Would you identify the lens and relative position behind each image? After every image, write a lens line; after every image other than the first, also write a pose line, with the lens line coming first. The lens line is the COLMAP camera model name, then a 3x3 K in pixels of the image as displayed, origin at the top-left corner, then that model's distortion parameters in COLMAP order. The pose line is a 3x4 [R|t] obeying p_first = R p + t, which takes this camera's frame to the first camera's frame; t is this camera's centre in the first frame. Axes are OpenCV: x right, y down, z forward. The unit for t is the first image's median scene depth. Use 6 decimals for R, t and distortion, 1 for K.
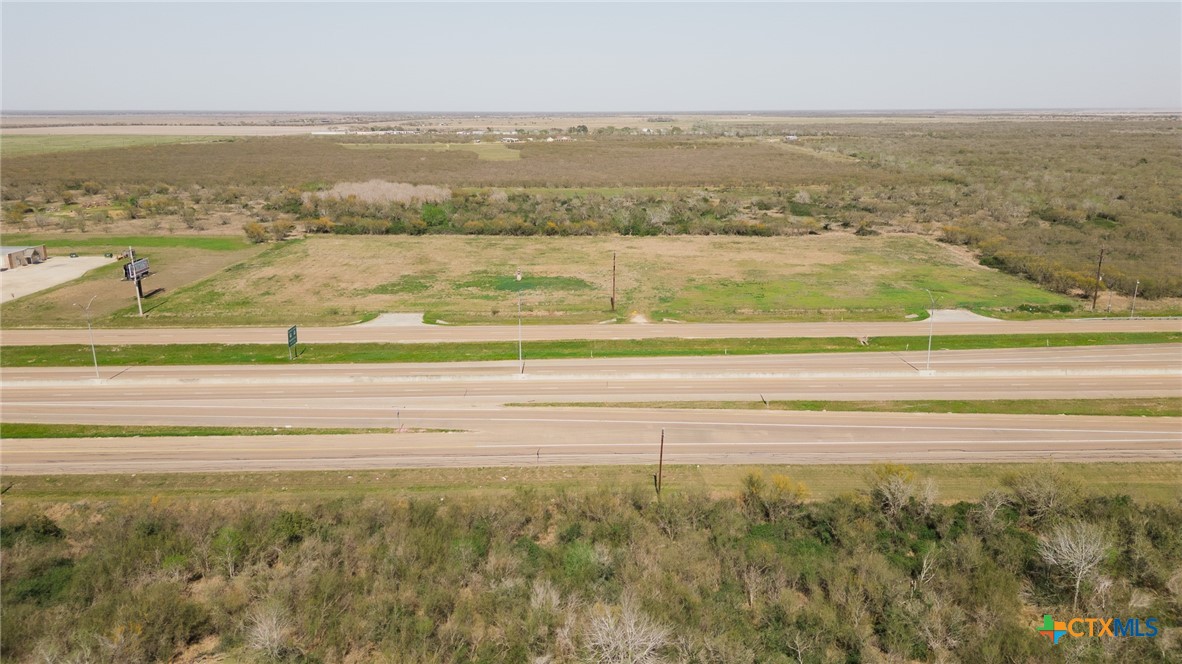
lens RADIAL K [[819.7, 0, 591.0], [0, 819.7, 332.0], [0, 0, 1]] dist [0.095526, -0.122415]
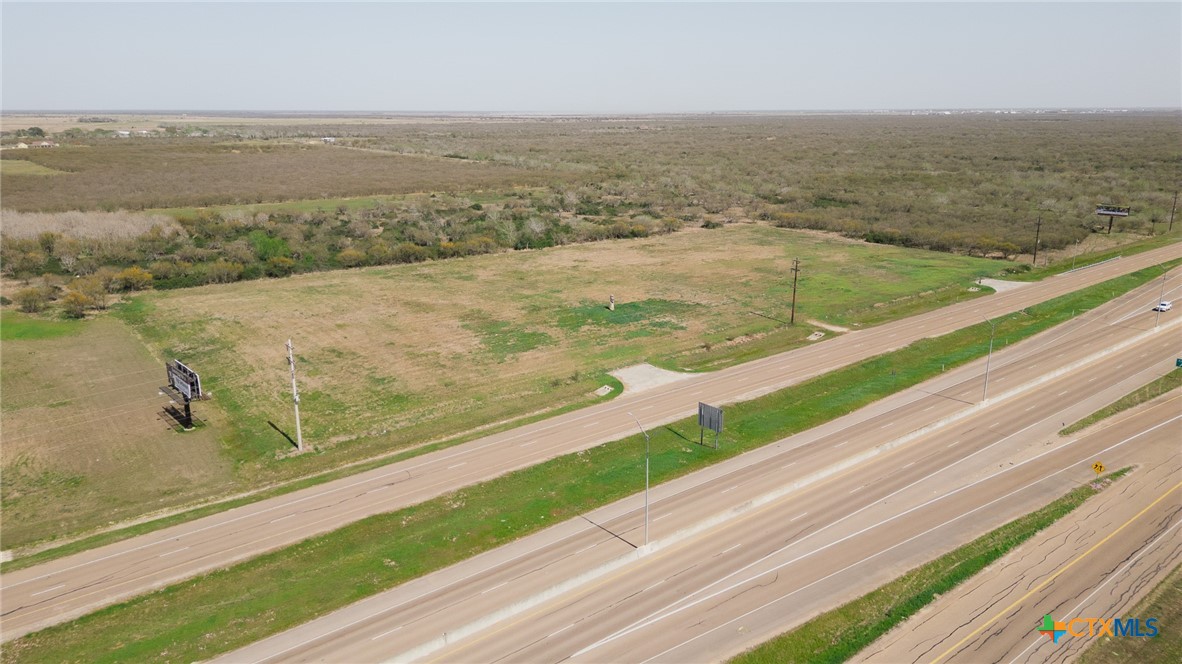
lens RADIAL K [[829.2, 0, 589.3], [0, 829.2, 329.8], [0, 0, 1]] dist [0.087175, -0.098822]
pose [[0.797472, -0.153878, 0.583403, -0.436063], [0.157621, 0.986486, 0.044737, -0.060982], [-0.582403, 0.056280, 0.810949, 0.235987]]
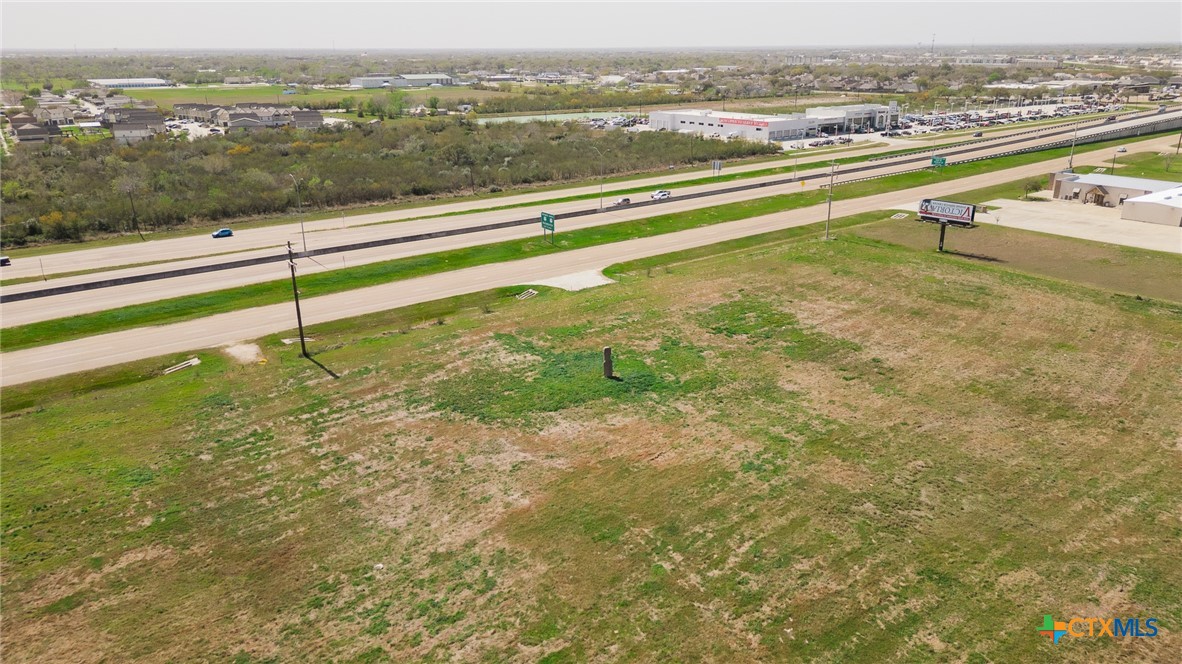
lens RADIAL K [[829.2, 0, 589.3], [0, 829.2, 329.8], [0, 0, 1]] dist [0.087175, -0.098822]
pose [[-0.808199, 0.194365, -0.555910, 0.111349], [-0.147022, 0.847484, 0.510055, -0.217672], [0.570262, 0.493957, -0.656360, 0.913184]]
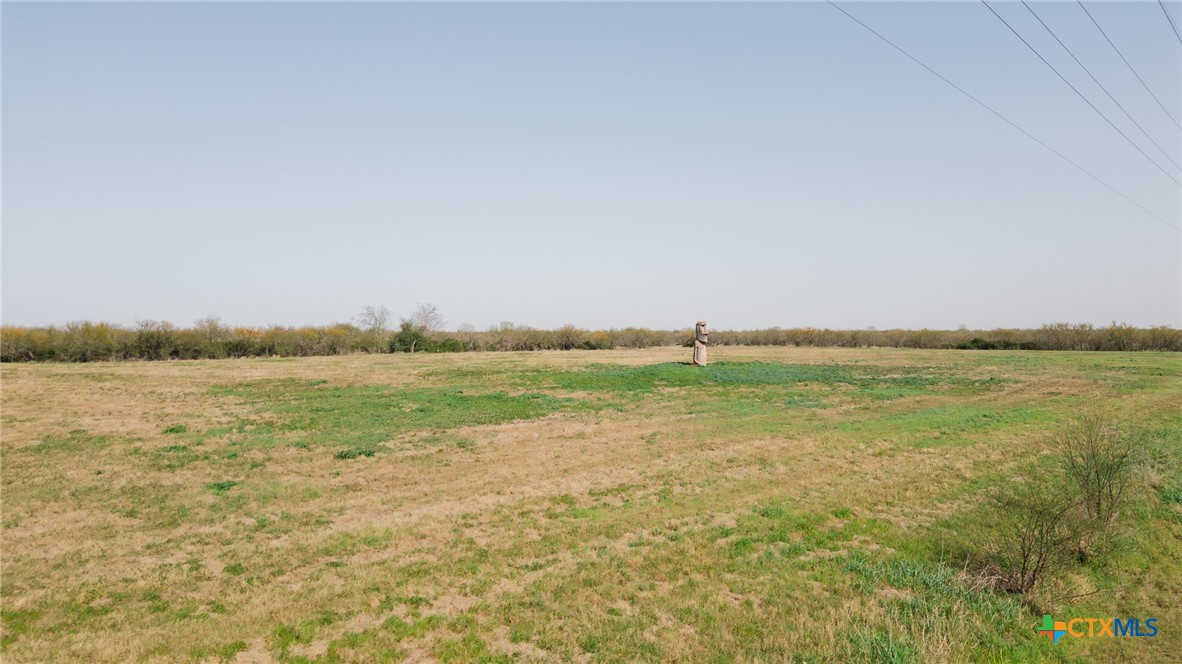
lens RADIAL K [[829.2, 0, 589.3], [0, 829.2, 329.8], [0, 0, 1]] dist [0.087175, -0.098822]
pose [[0.689012, 0.007374, 0.724713, -0.233431], [0.185836, 0.964720, -0.186497, -0.020948], [-0.700520, 0.263176, 0.663333, 0.599831]]
